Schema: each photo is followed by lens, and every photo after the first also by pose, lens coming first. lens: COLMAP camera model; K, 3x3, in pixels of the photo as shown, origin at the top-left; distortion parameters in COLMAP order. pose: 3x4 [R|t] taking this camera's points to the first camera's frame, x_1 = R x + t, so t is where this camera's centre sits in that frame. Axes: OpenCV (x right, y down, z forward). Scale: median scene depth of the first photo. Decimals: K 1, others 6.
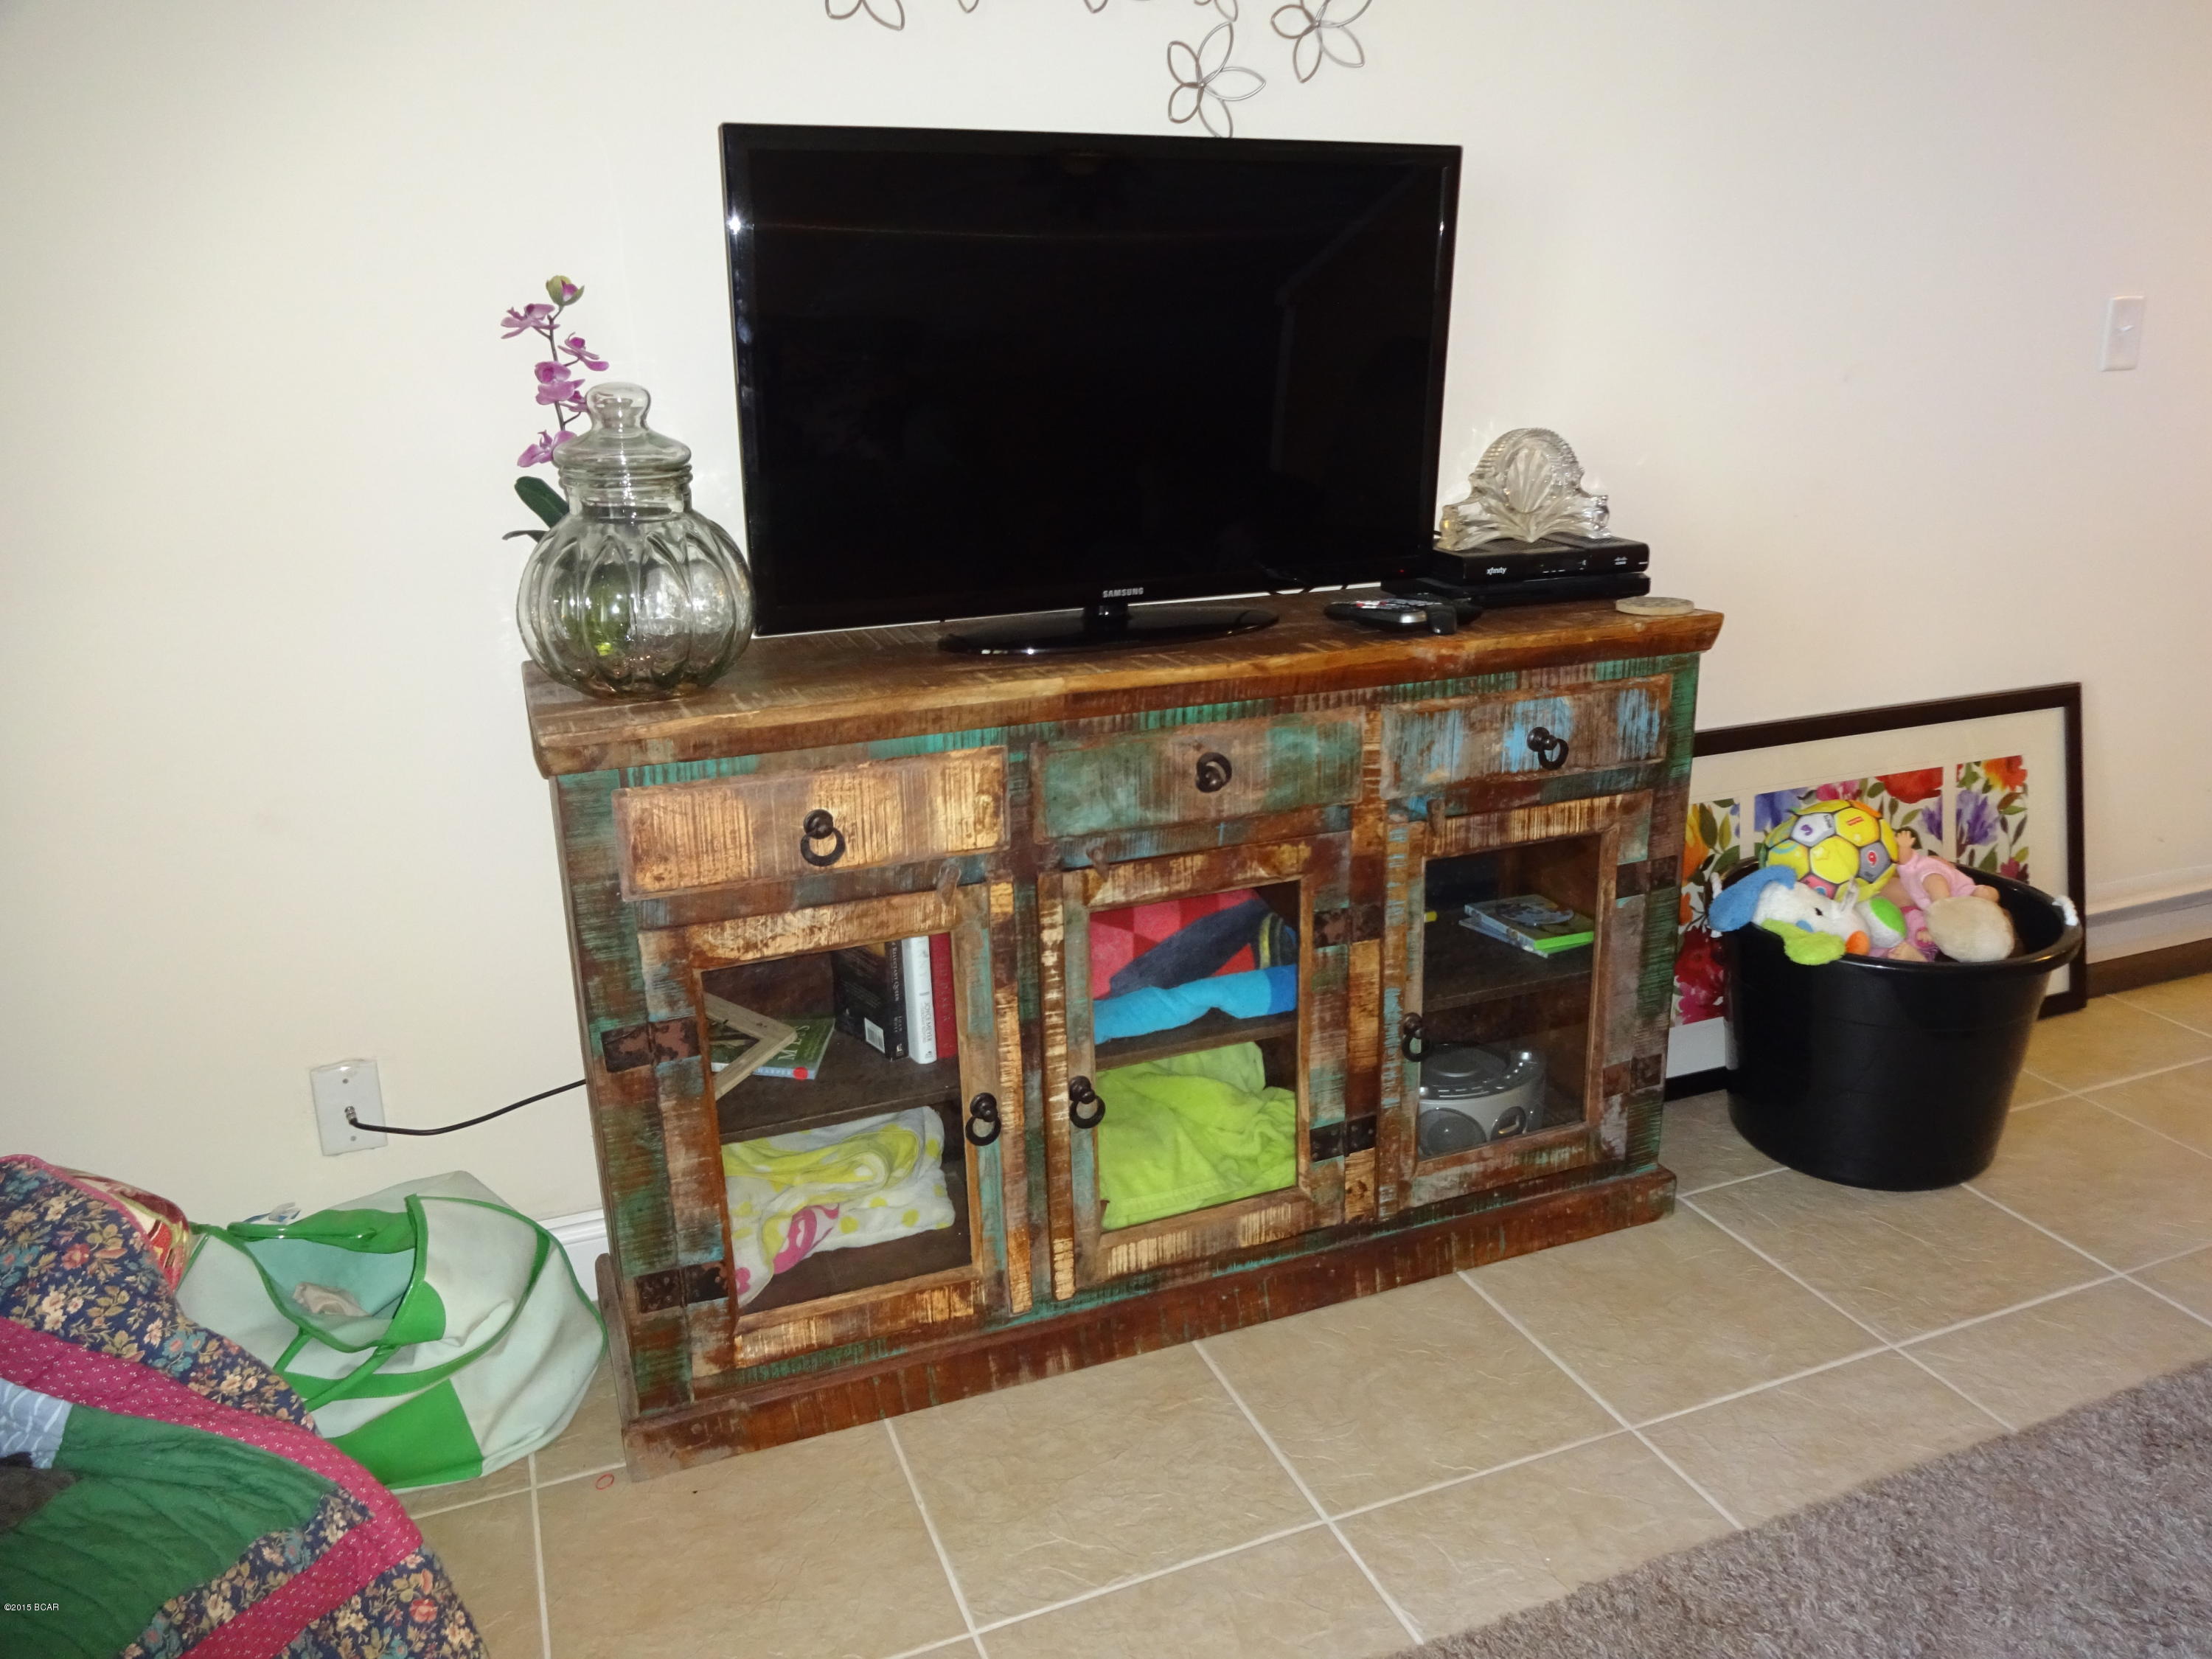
lens RADIAL K [[1645.0, 0, 1107.9], [0, 1645.0, 828.5], [0, 0, 1]] dist [-0.005989, 0.003690]
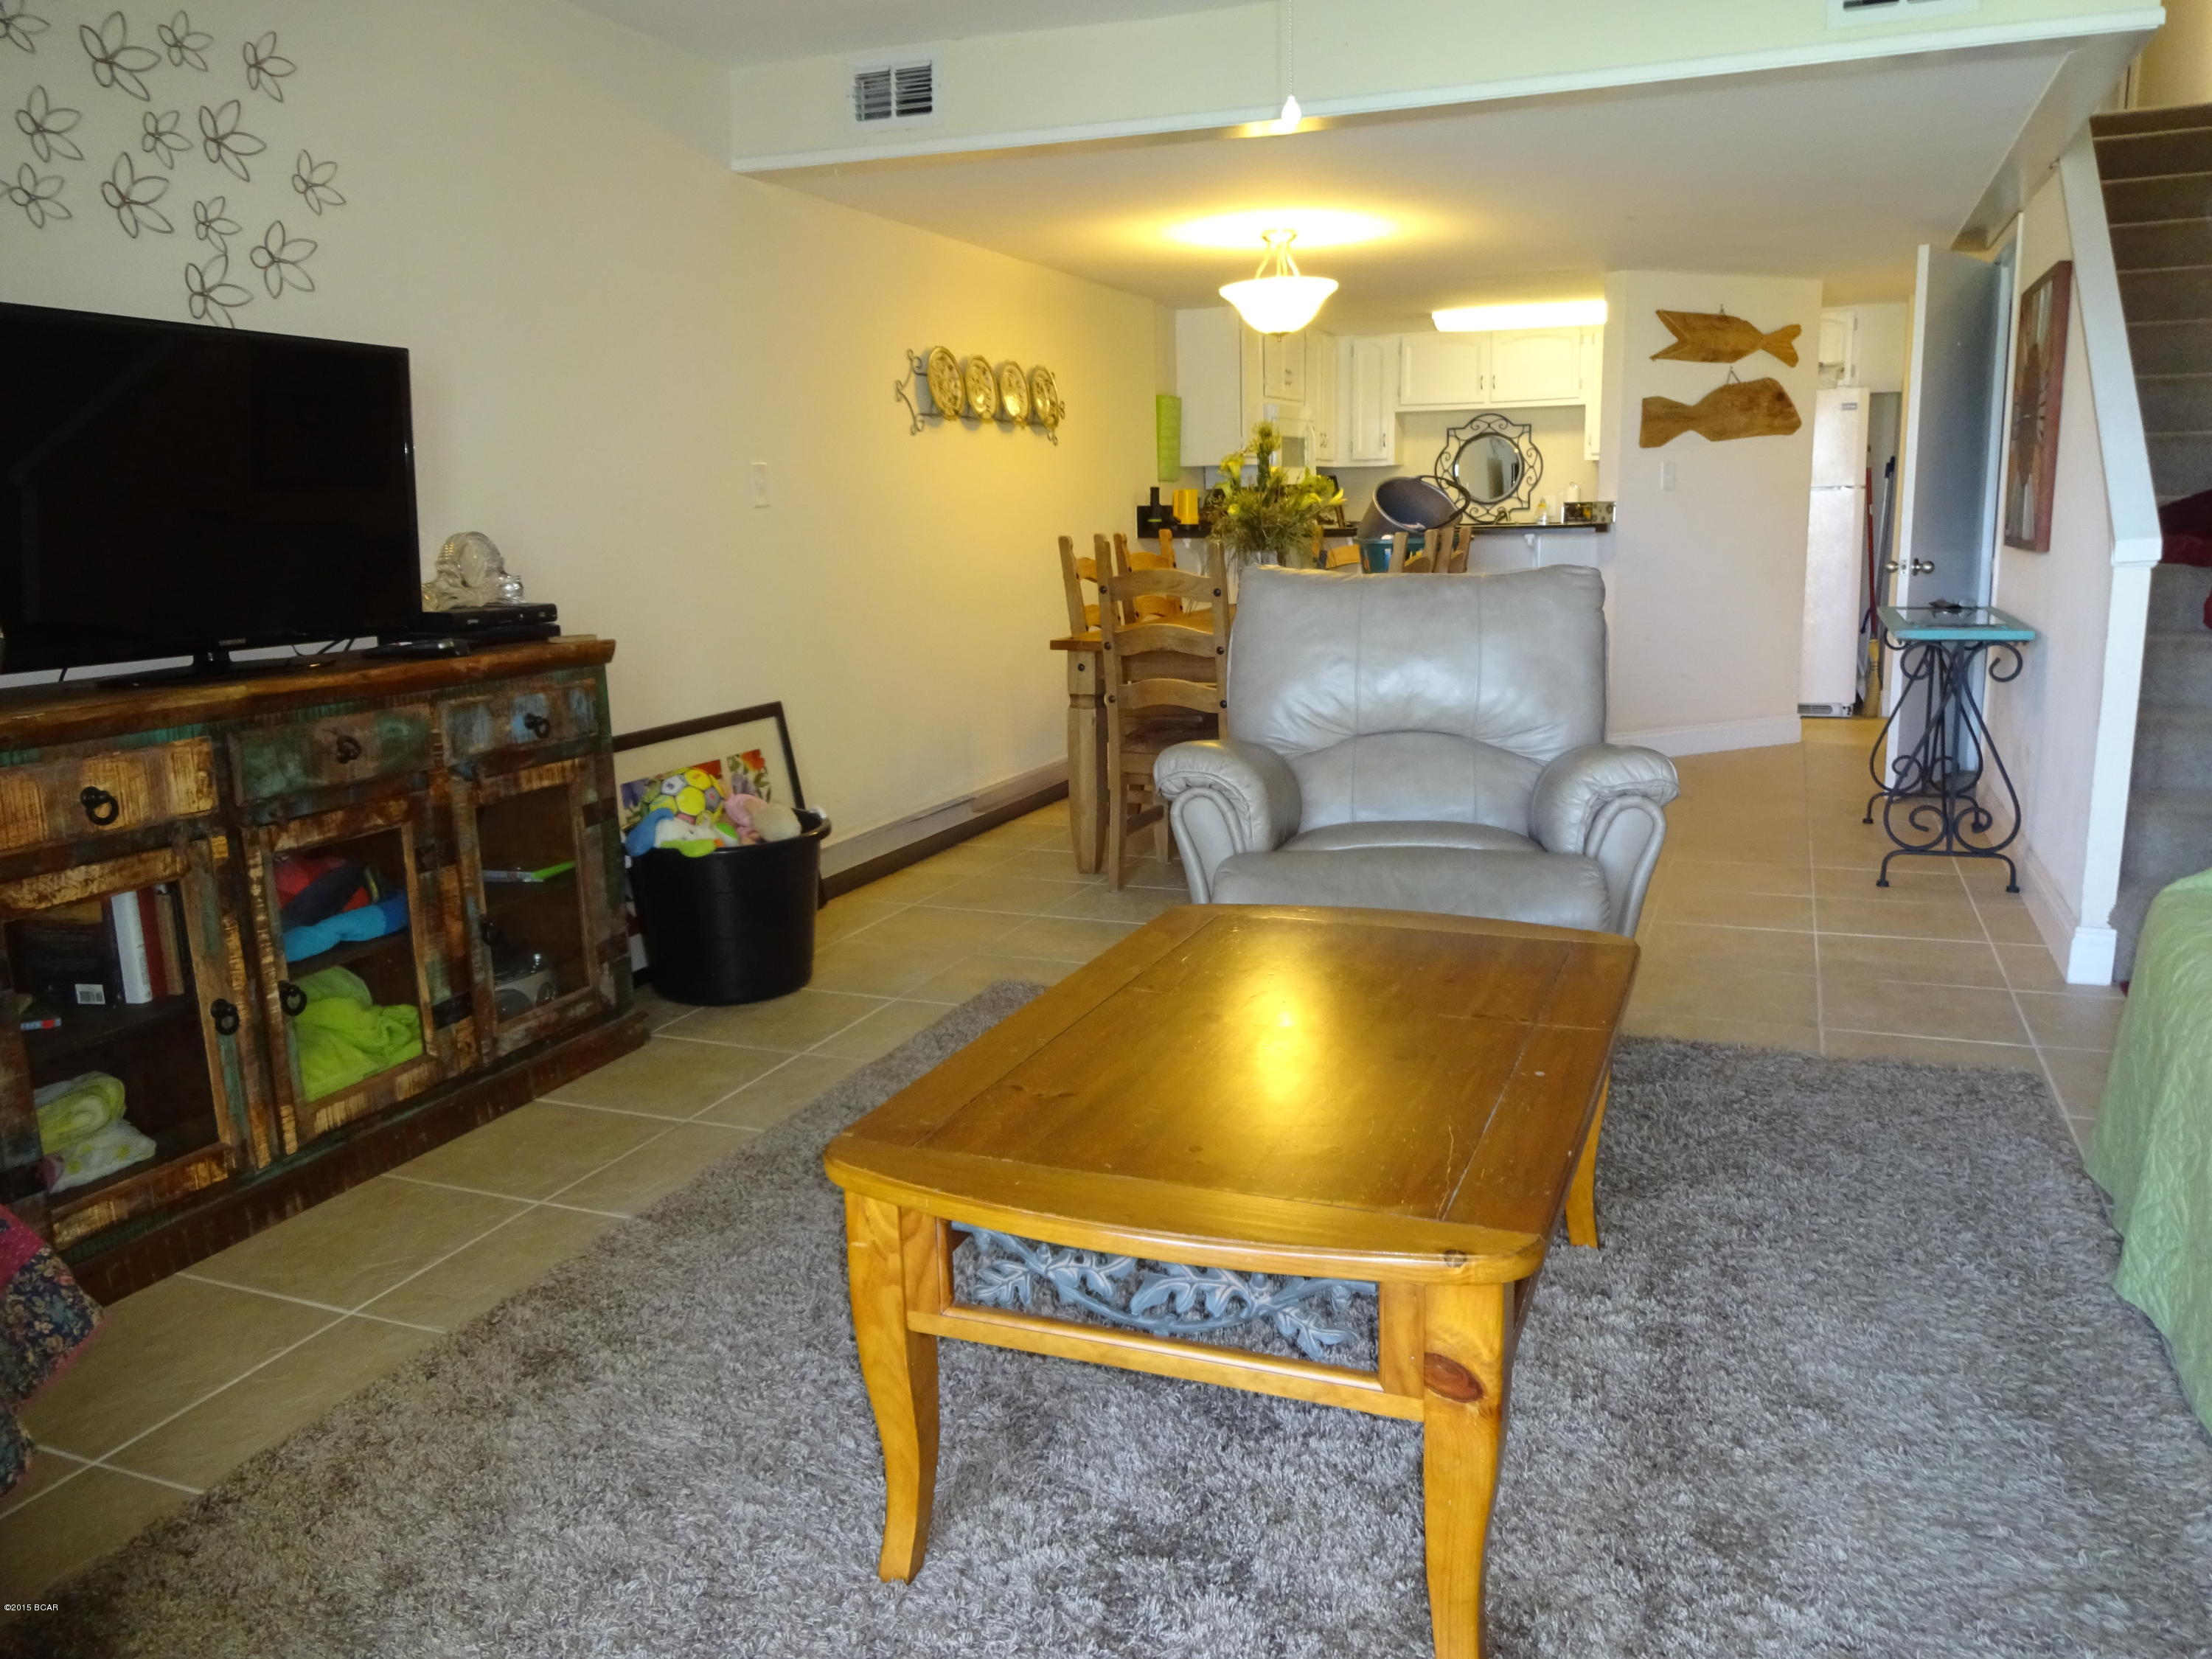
lens RADIAL K [[1645.0, 0, 1119.8], [0, 1645.0, 817.8], [0, 0, 1]] dist [-0.005989, 0.003690]
pose [[0.685141, -0.132310, 0.716293, -0.483948], [0.223326, 0.974162, -0.033672, 0.212644], [-0.693331, 0.183037, 0.696986, -0.452801]]
